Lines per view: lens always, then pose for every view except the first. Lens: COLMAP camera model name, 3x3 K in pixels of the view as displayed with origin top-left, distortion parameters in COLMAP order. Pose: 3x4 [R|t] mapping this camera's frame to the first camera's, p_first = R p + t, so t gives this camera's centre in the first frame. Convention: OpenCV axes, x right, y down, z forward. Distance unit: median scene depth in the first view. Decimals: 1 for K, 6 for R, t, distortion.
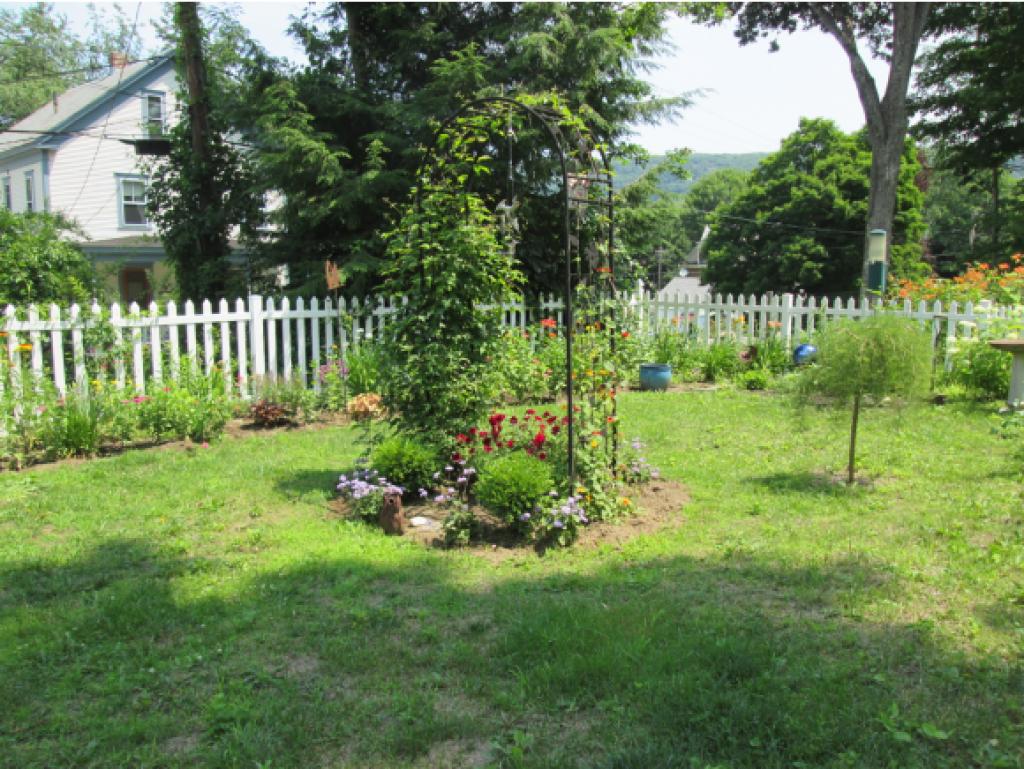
lens RADIAL K [[825.3, 0, 524.6], [0, 825.3, 382.5], [0, 0, 1]] dist [-0.043015, 0.007531]
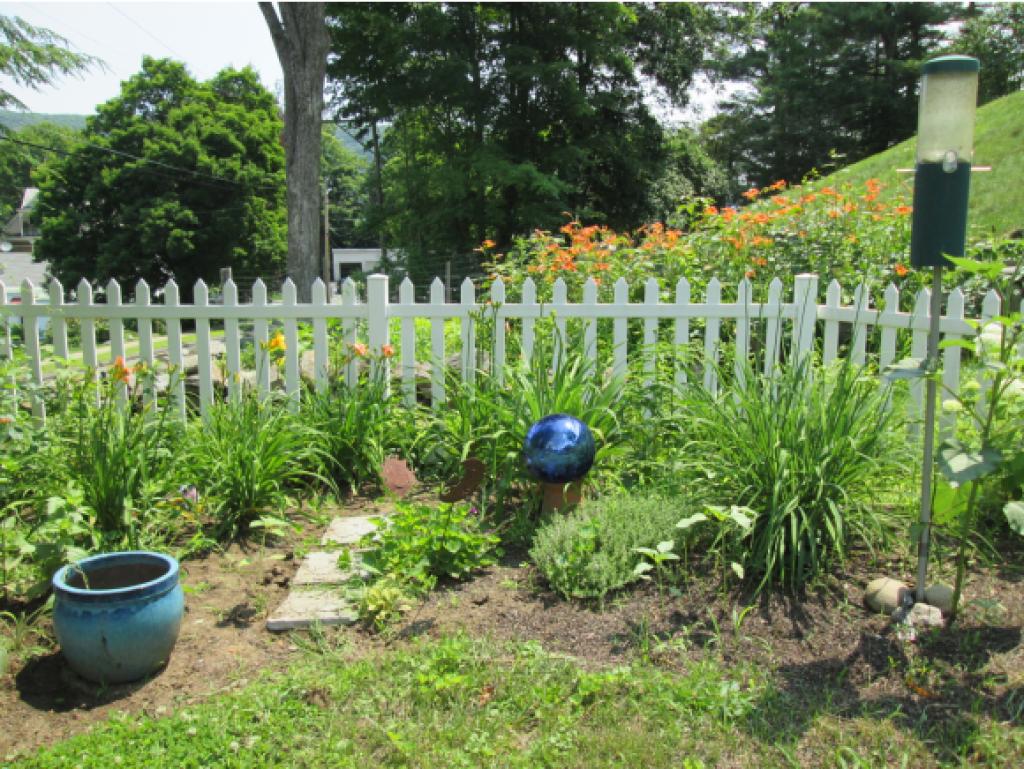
lens RADIAL K [[831.2, 0, 494.9], [0, 831.2, 385.9], [0, 0, 1]] dist [-0.045879, 0.018434]
pose [[0.746448, -0.123444, 0.653893, 0.018051], [0.099388, 0.992303, 0.073874, -0.017701], [-0.657979, 0.009846, 0.752972, 0.147089]]
